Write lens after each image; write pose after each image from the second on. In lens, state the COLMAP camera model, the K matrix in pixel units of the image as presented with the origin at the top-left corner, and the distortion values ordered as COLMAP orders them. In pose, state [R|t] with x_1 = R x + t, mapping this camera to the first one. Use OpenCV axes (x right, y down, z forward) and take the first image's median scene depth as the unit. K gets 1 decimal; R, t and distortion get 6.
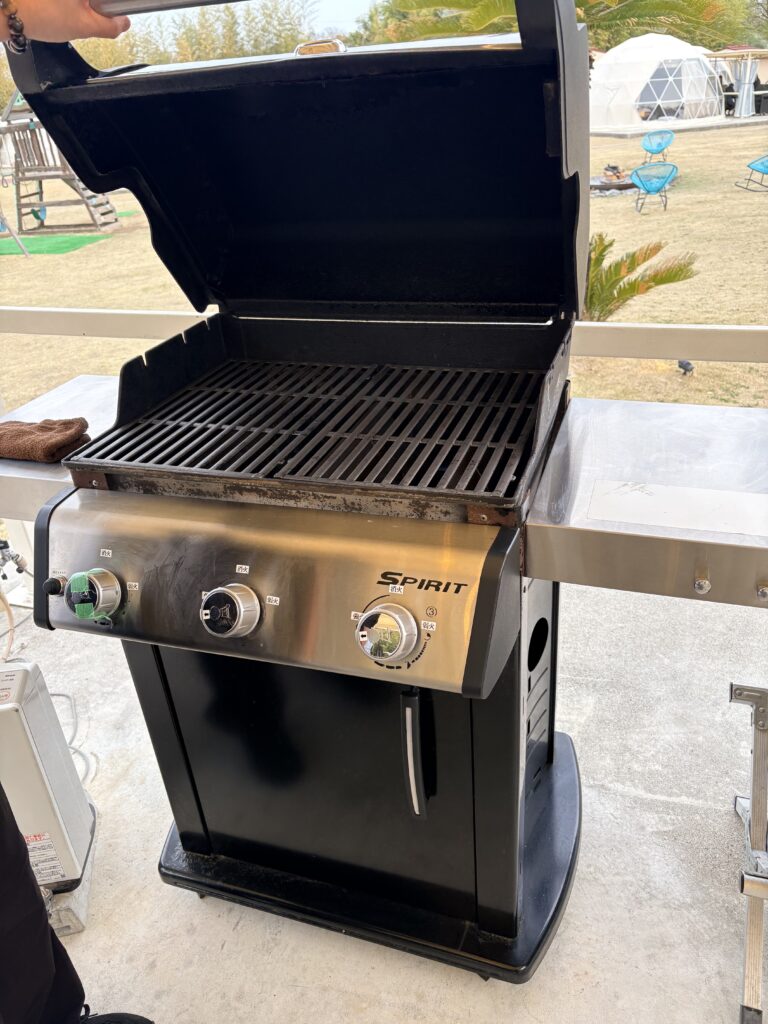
lens RADIAL K [[773.7, 0, 384.0], [0, 773.7, 512.0], [0, 0, 1]] dist [0.081453, -0.106827]
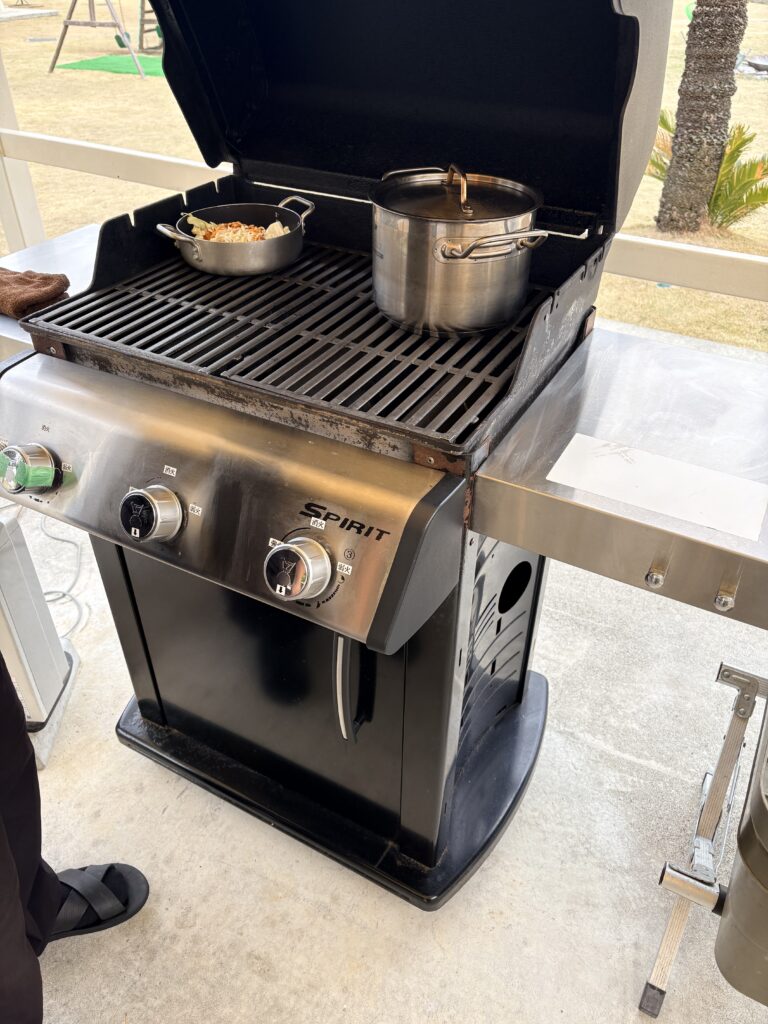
lens RADIAL K [[778.3, 0, 377.1], [0, 778.3, 511.8], [0, 0, 1]] dist [0.052616, -0.062640]
pose [[0.981113, 0.167070, -0.097495, 0.115356], [-0.149936, 0.975266, 0.162408, -0.049049], [0.122217, -0.144723, 0.981895, 0.074188]]
